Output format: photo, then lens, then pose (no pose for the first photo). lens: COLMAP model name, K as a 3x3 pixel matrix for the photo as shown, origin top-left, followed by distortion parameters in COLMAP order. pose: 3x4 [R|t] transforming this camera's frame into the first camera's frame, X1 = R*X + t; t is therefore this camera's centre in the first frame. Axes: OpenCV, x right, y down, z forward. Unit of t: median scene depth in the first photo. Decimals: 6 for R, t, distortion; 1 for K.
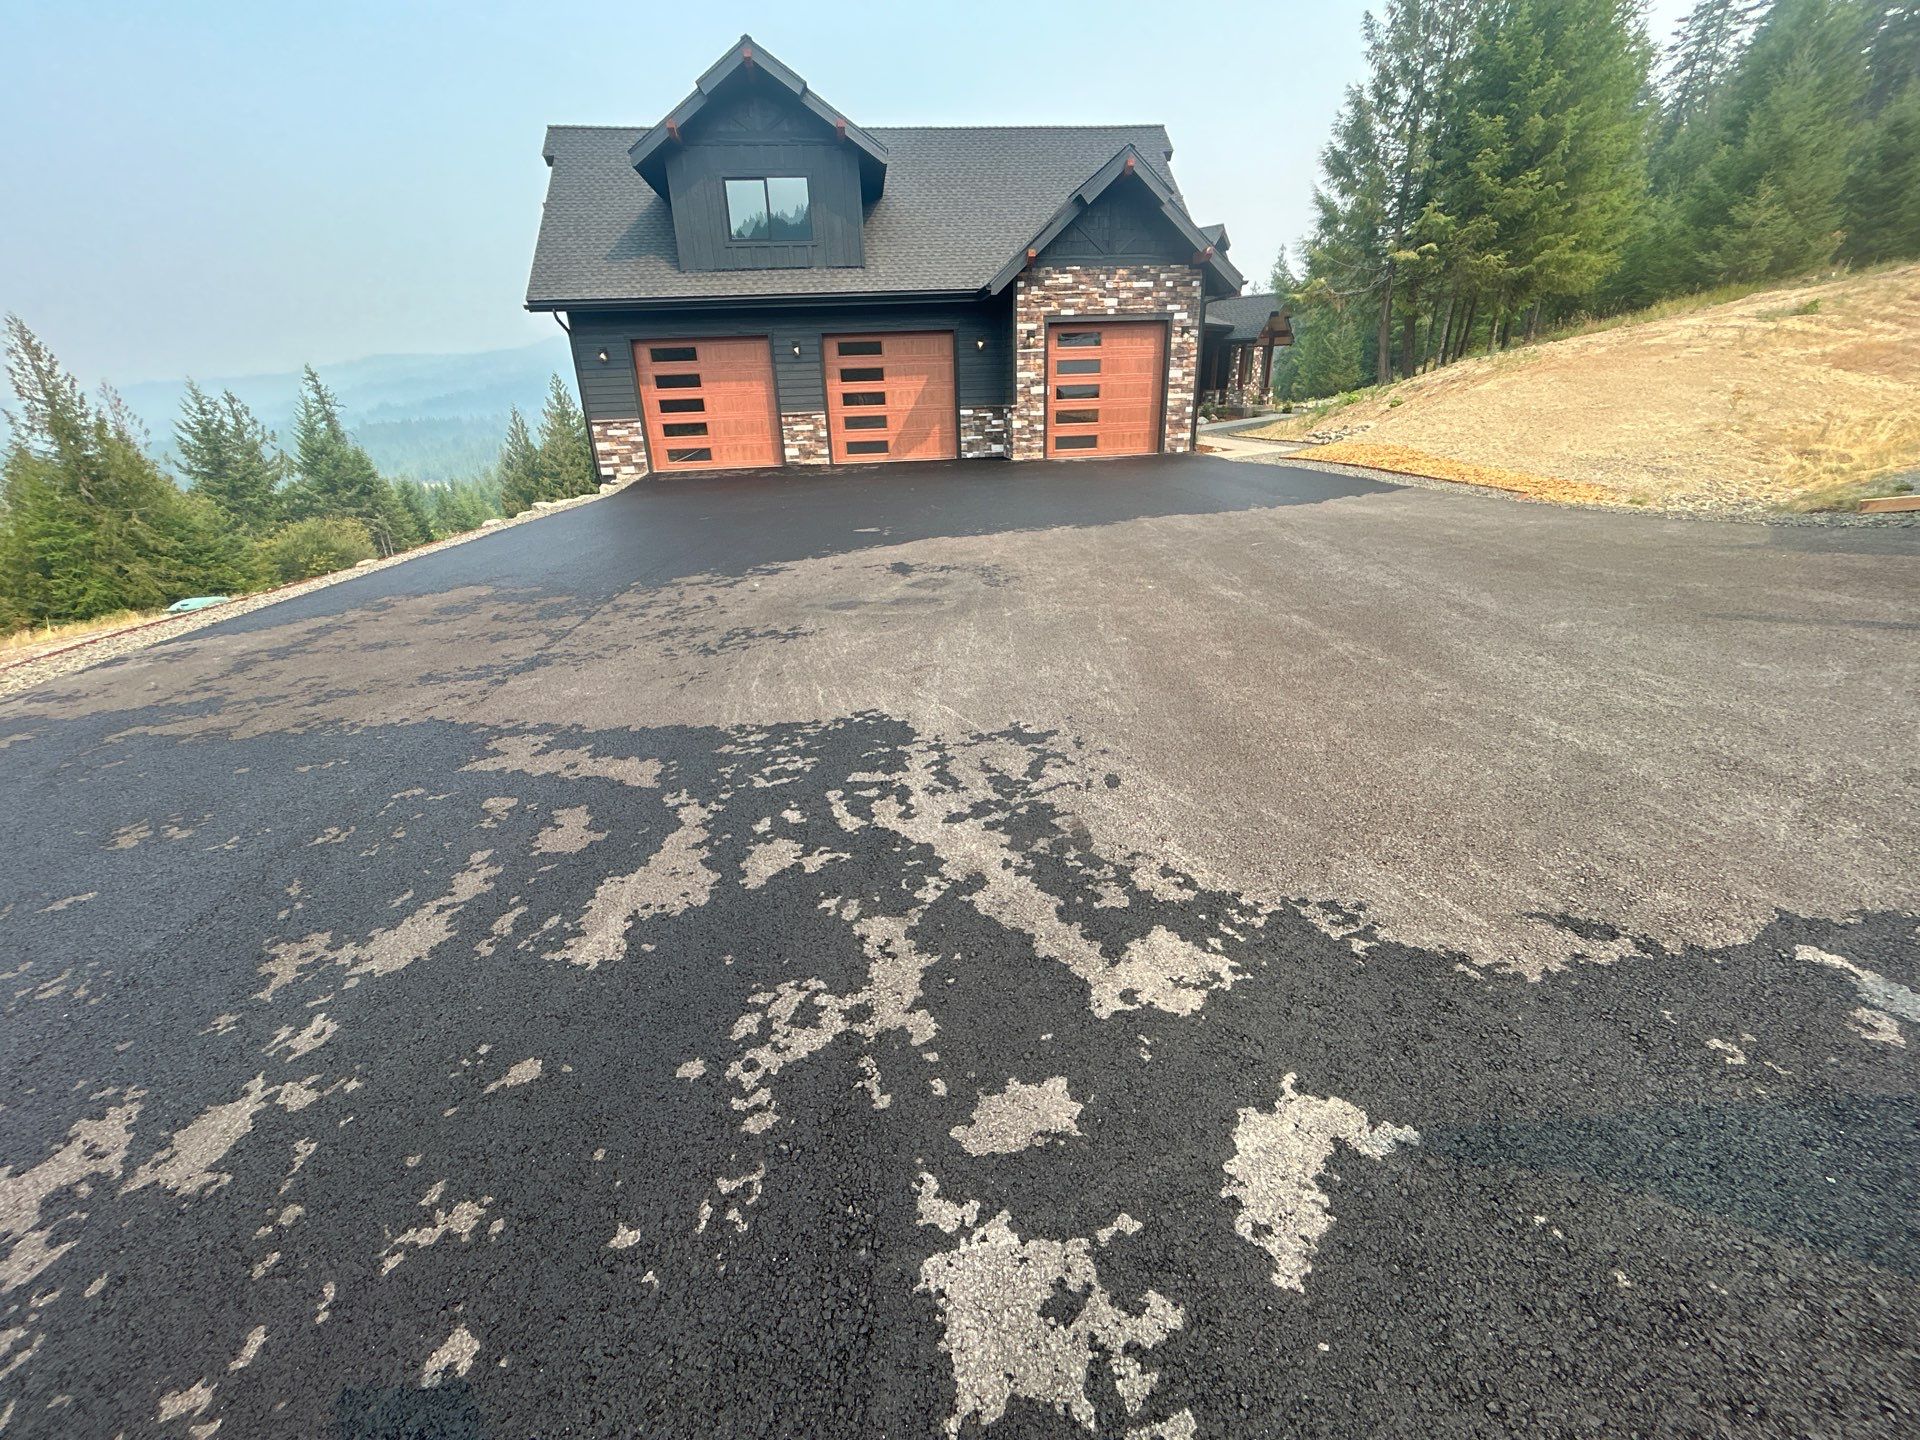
lens RADIAL K [[777.6, 0, 955.6], [0, 777.6, 722.3], [0, 0, 1]] dist [-0.000283, -0.000586]
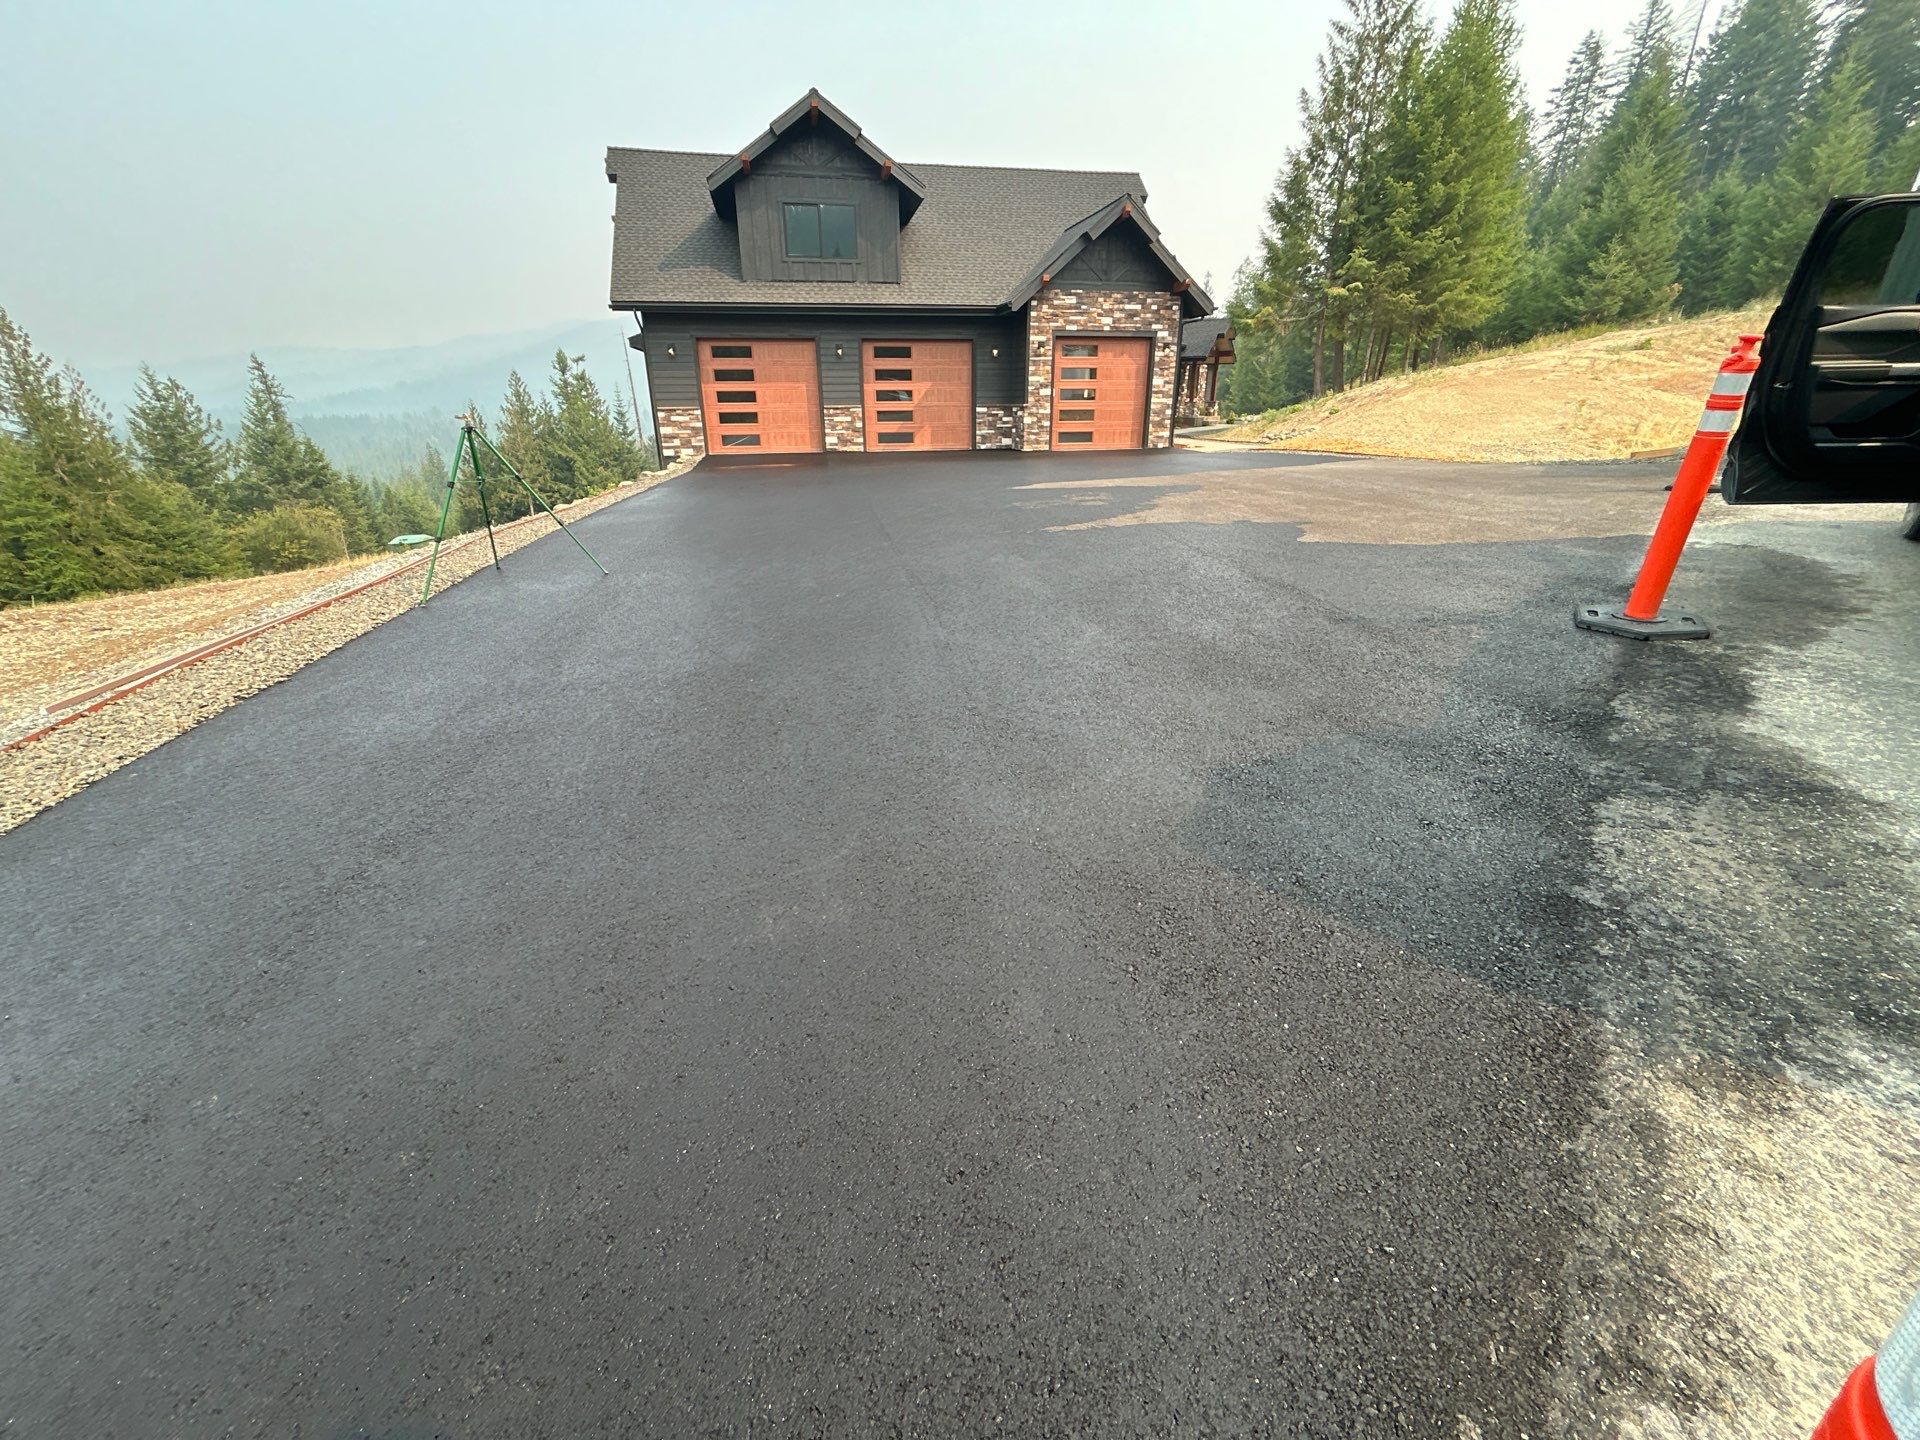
lens RADIAL K [[777.6, 0, 955.6], [0, 777.6, 722.3], [0, 0, 1]] dist [-0.000283, -0.000586]
pose [[0.996513, -0.006473, 0.083182, -0.108909], [0.007626, 0.999879, -0.013558, 0.075691], [-0.083084, 0.014145, 0.996442, -0.135343]]
